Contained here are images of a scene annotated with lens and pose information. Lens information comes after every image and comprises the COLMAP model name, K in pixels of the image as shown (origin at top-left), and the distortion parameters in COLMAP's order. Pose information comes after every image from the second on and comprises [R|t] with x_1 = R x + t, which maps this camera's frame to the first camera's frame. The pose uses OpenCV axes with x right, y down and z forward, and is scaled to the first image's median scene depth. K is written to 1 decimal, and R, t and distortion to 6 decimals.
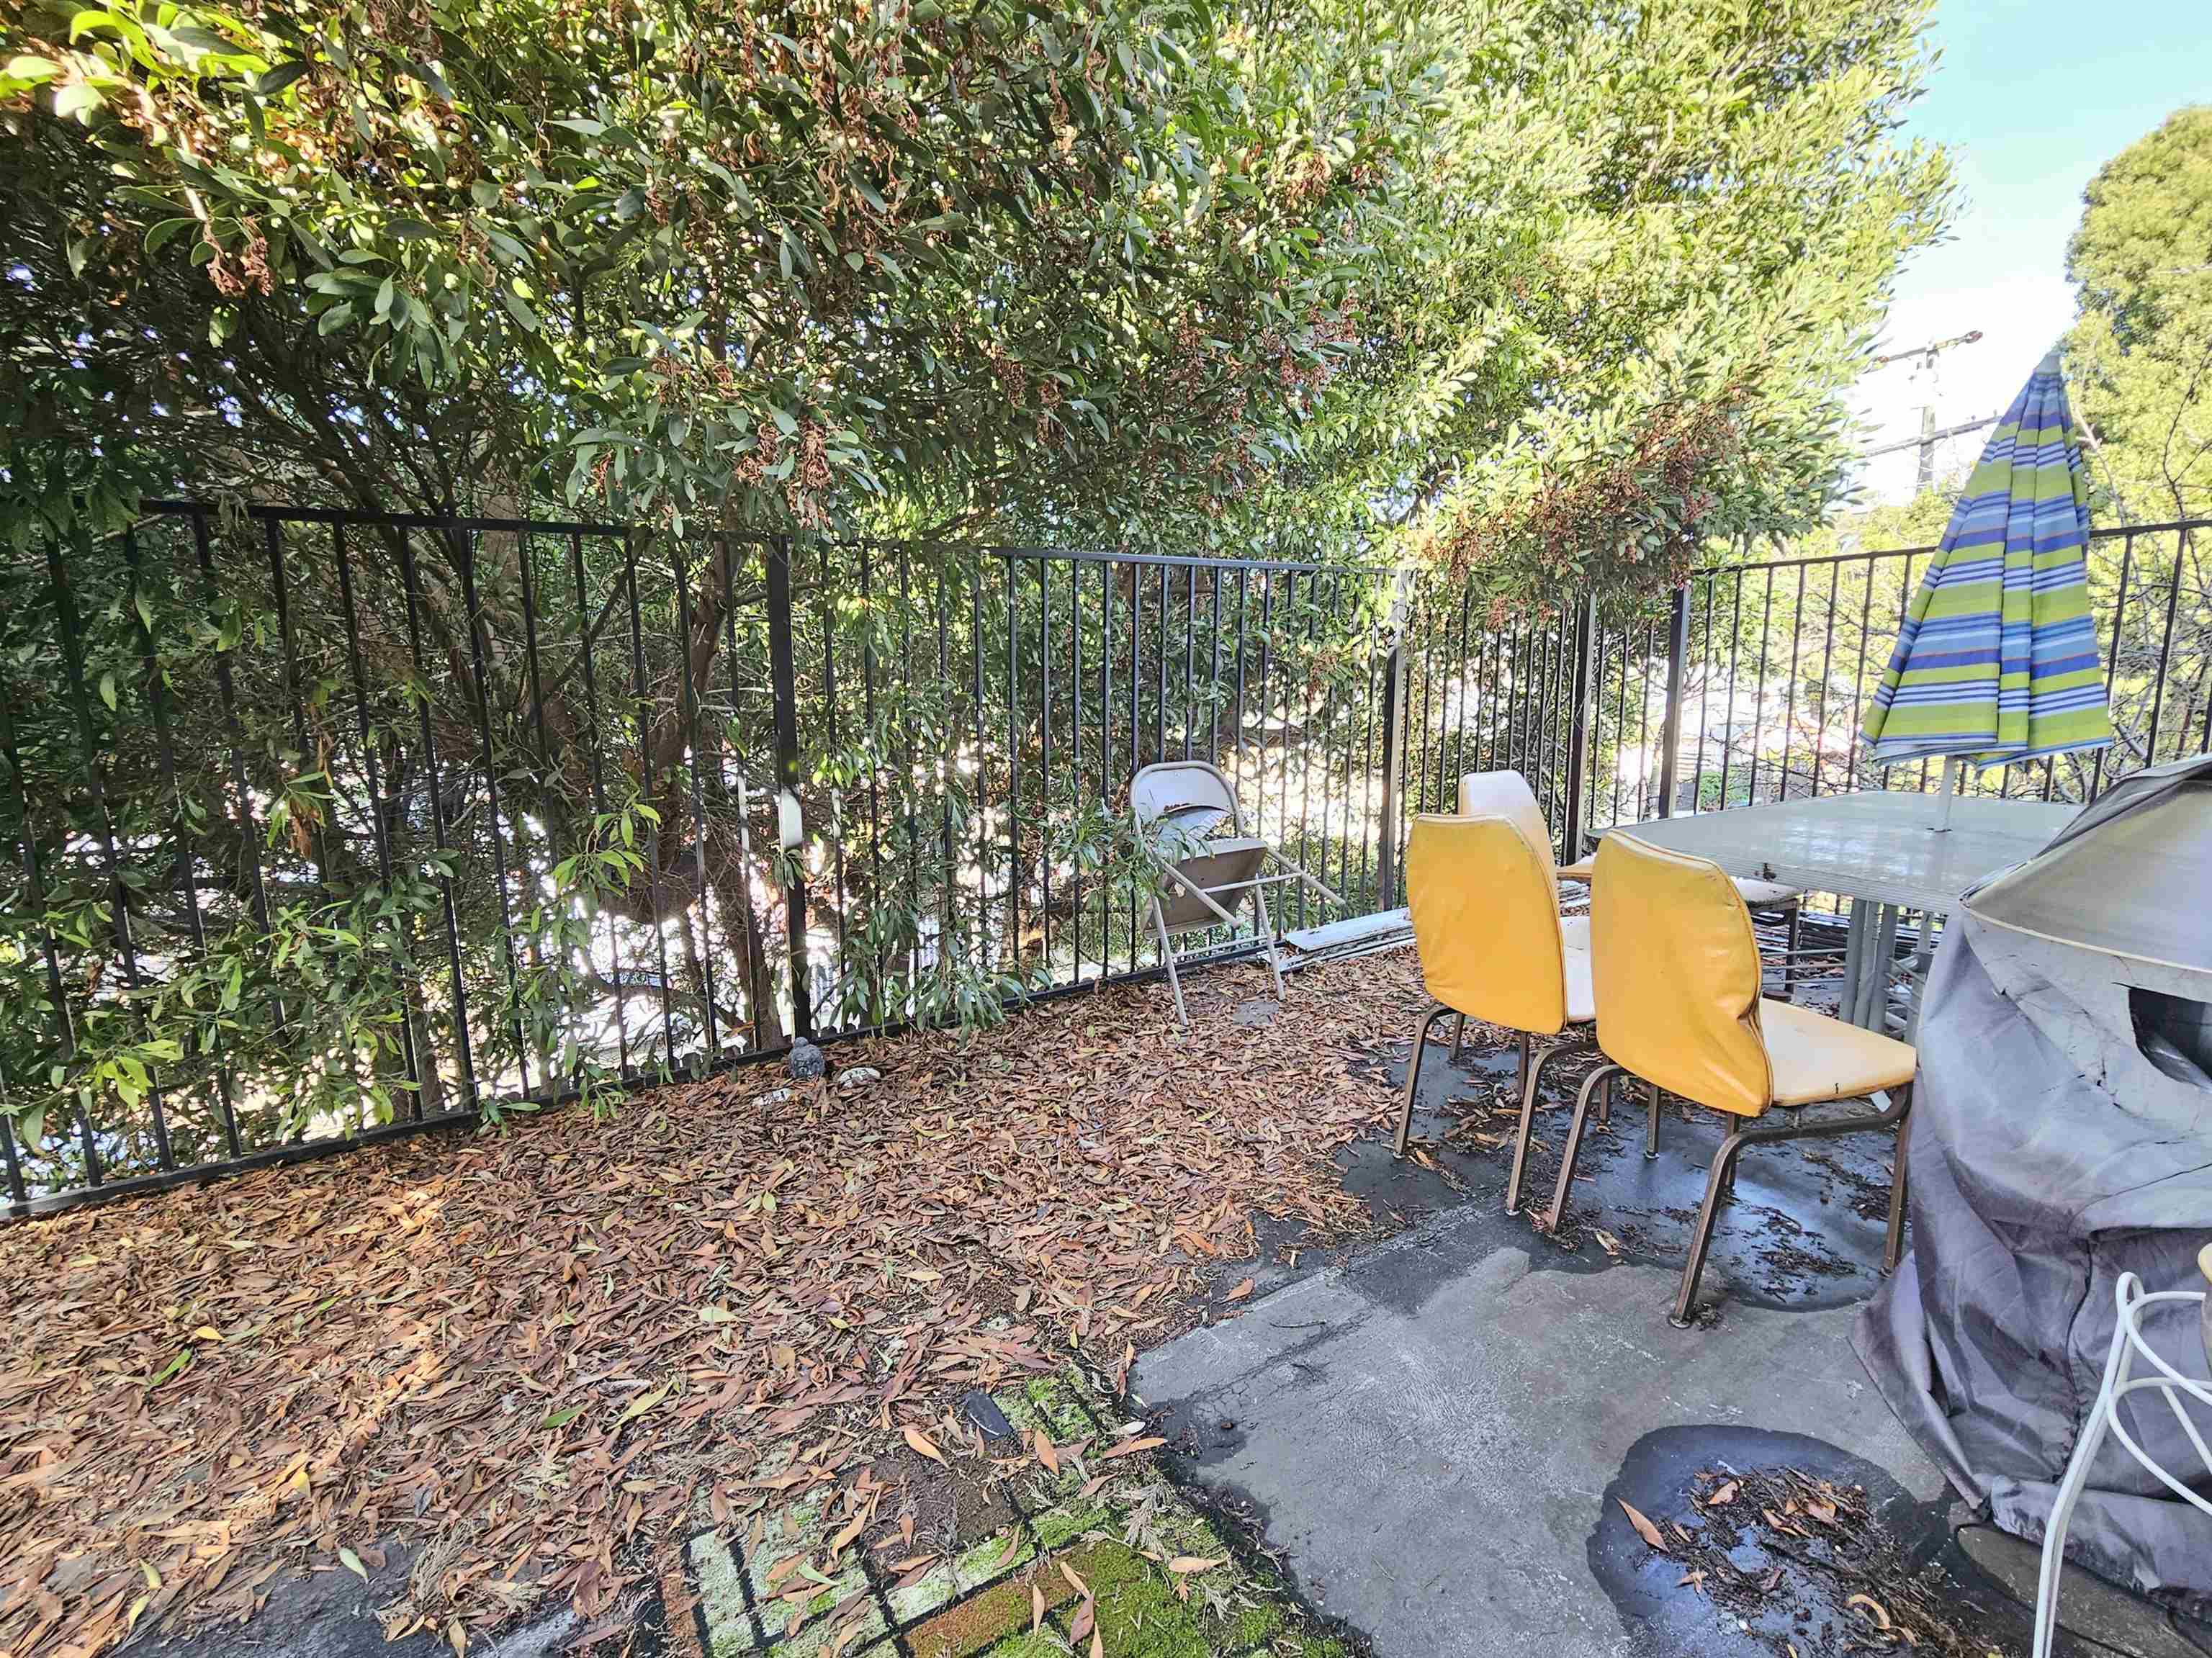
lens RADIAL K [[1018.6, 0, 1109.3], [0, 1018.6, 819.3], [0, 0, 1]] dist [-0.000663, -0.000118]
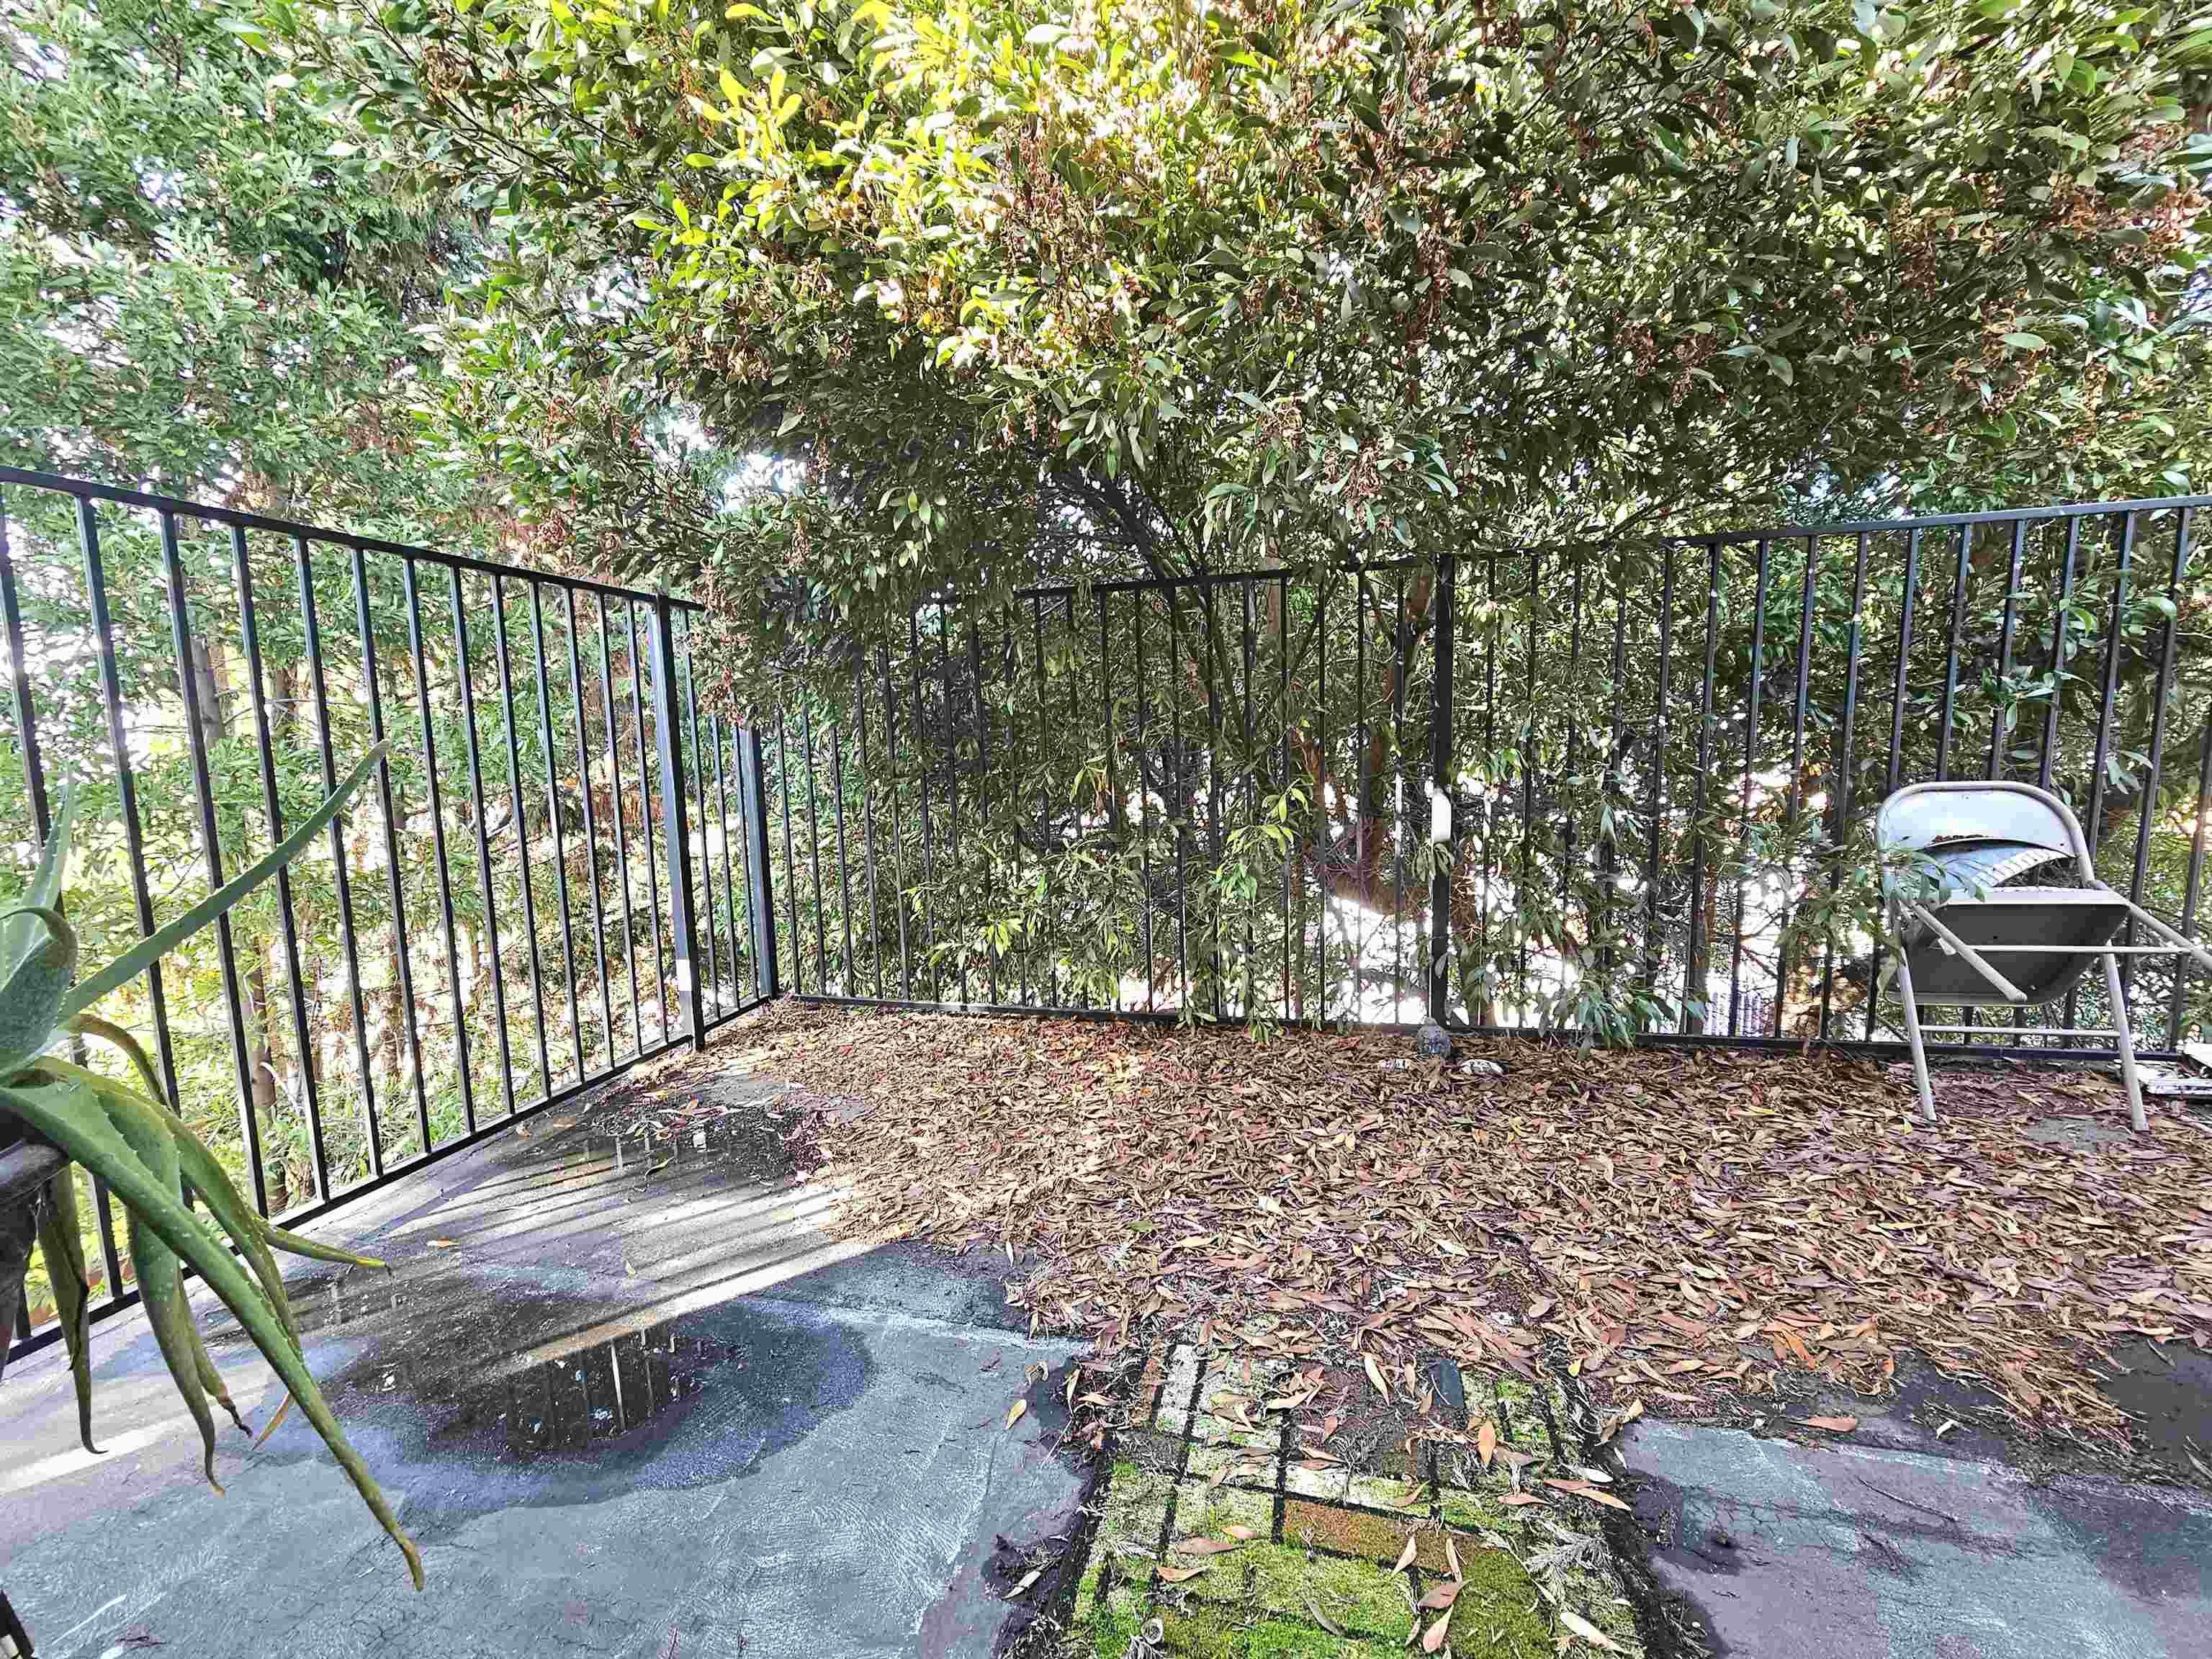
lens RADIAL K [[946.0, 0, 1106.0], [0, 946.0, 829.5], [0, 0, 1]] dist [-0.001235, 0.000551]
pose [[0.677941, 0.065239, -0.732216, 0.266221], [-0.087036, 0.996172, 0.008172, 0.052016], [0.729946, 0.058189, 0.681024, 0.072273]]
